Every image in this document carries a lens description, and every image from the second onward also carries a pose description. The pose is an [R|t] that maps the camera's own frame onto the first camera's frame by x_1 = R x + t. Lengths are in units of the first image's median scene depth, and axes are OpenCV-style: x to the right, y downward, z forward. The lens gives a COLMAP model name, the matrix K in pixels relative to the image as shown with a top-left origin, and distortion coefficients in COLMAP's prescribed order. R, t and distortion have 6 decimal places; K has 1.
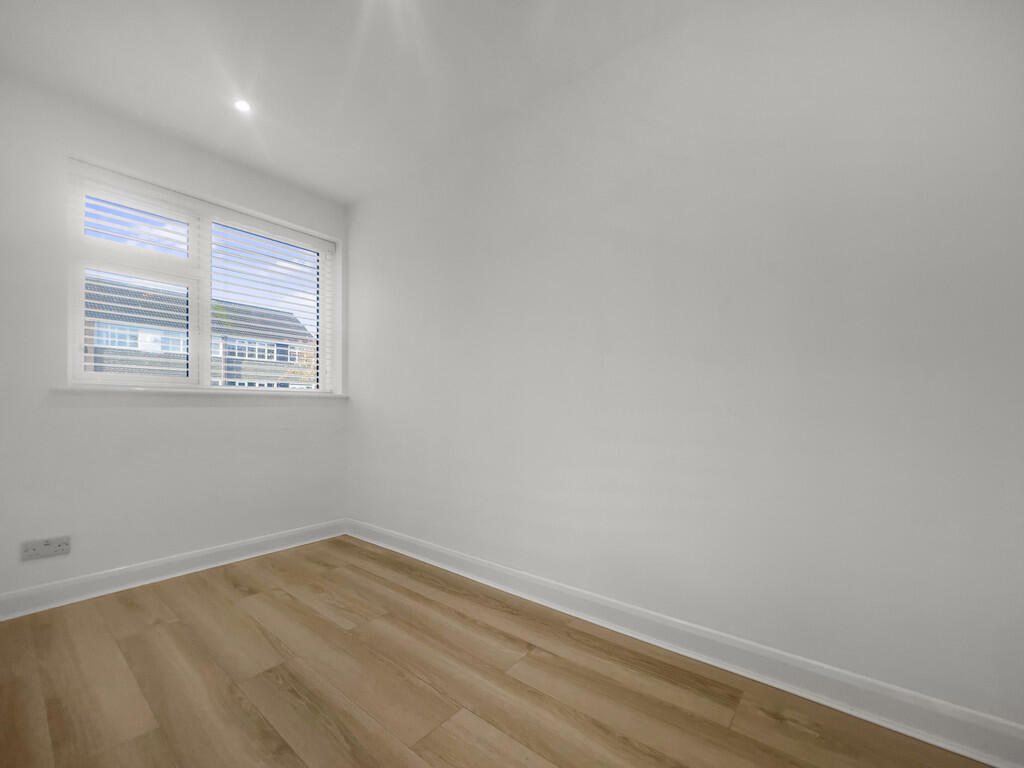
lens RADIAL K [[426.8, 0, 511.6], [0, 426.8, 408.5], [0, 0, 1]] dist [0.009891, 0.000105]
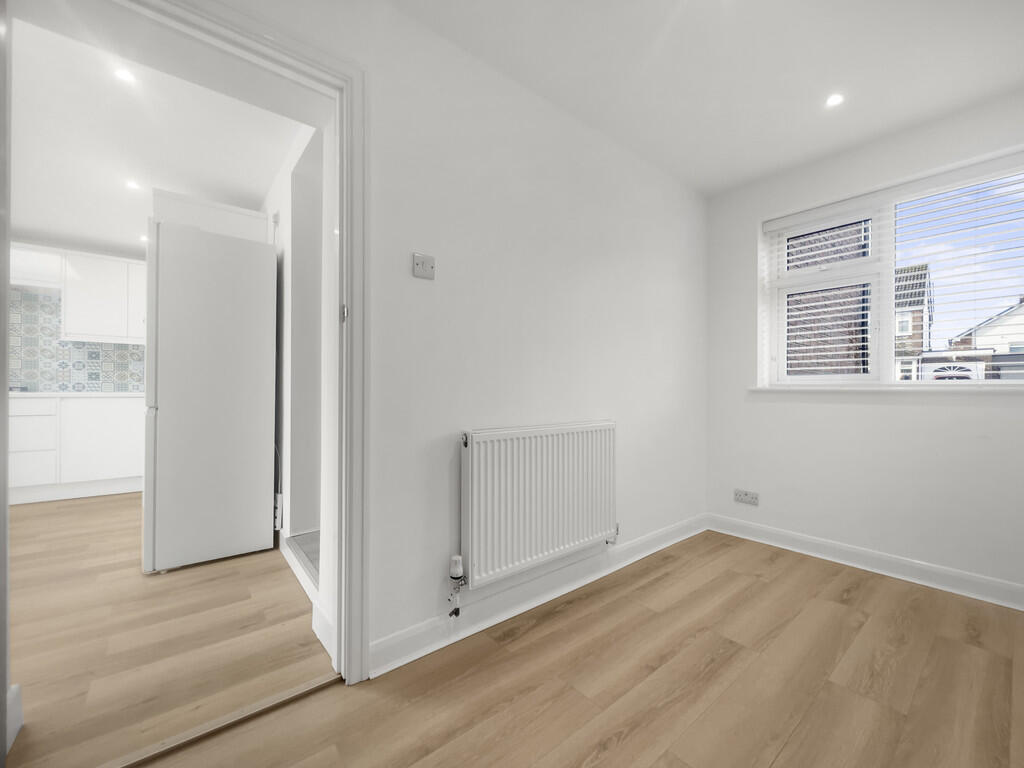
lens RADIAL K [[416.1, 0, 511.4], [0, 416.1, 388.1], [0, 0, 1]] dist [0.001781, 0.000190]
pose [[-0.212037, -0.014967, -0.977147, 0.476723], [-0.011765, 0.999849, -0.012762, -0.021000], [0.977191, 0.008790, -0.212181, 0.506644]]
